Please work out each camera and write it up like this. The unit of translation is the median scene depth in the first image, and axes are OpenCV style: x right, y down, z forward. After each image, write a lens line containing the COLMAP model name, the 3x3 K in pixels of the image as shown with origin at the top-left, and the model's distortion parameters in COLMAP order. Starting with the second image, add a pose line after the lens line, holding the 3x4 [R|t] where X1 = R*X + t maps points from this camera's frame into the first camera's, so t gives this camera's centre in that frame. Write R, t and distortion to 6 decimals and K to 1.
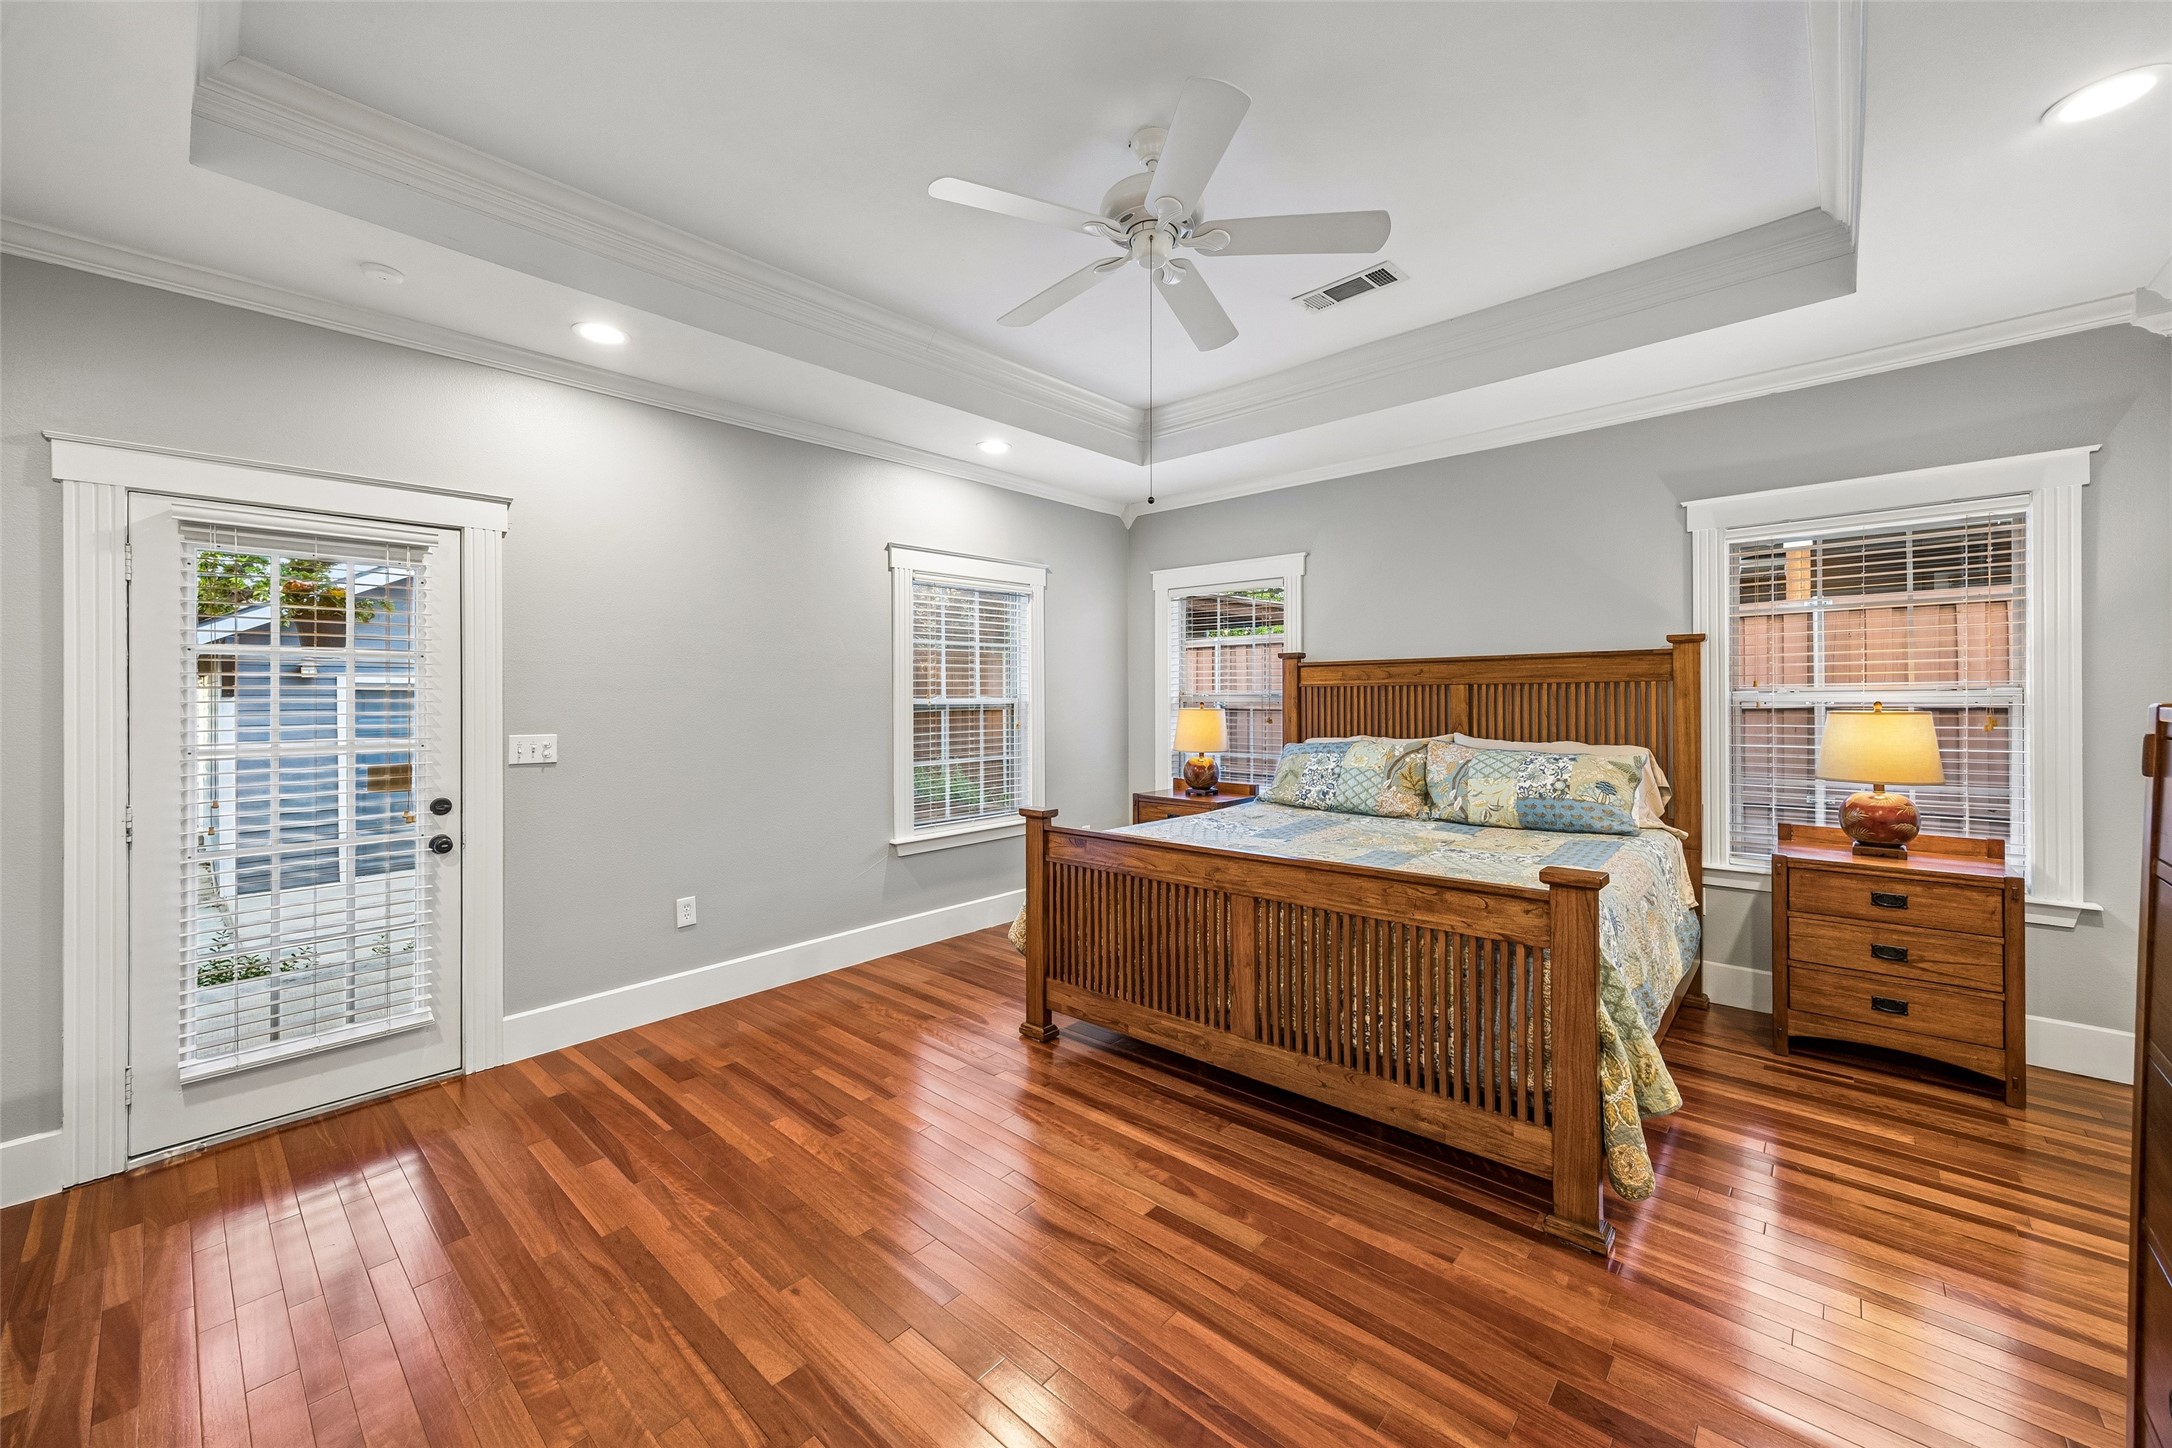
lens RADIAL K [[829.6, 0, 1090.7], [0, 829.6, 711.9], [0, 0, 1]] dist [-0.055332, -0.000124]
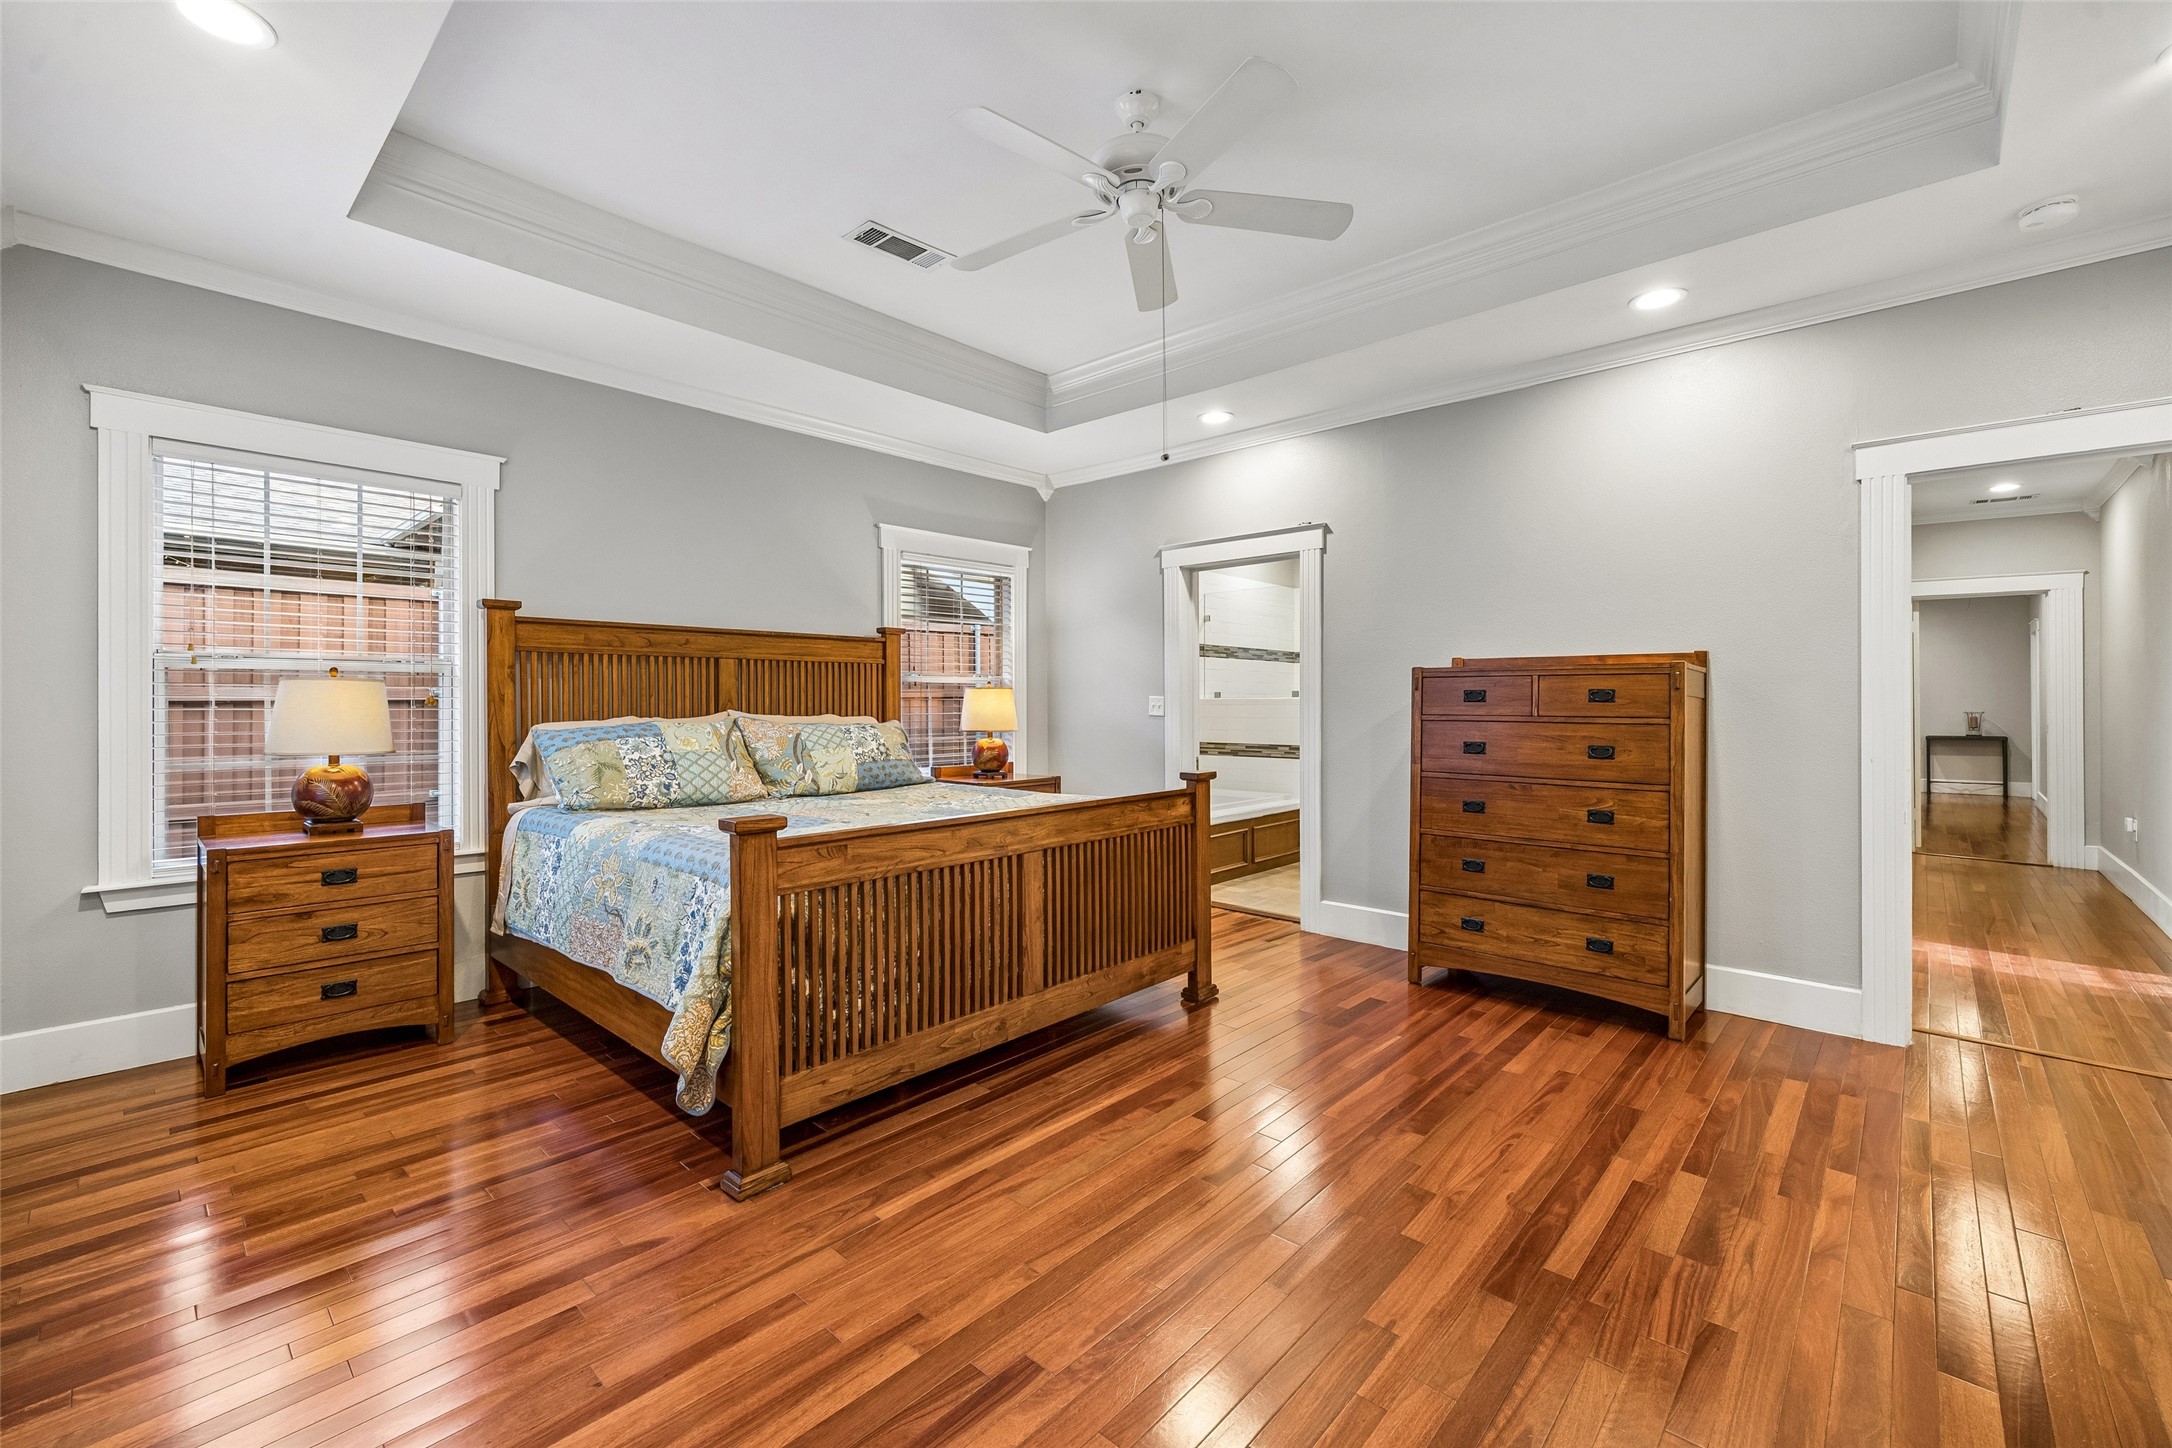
lens RADIAL K [[901.3, 0, 1085.0], [0, 901.3, 694.7], [0, 0, 1]] dist [0.000301, -0.000011]
pose [[0.008769, -0.009580, 0.999916, -0.615610], [-0.004107, 0.999945, 0.009616, -0.002396], [-0.999953, -0.004191, 0.008730, 0.586958]]
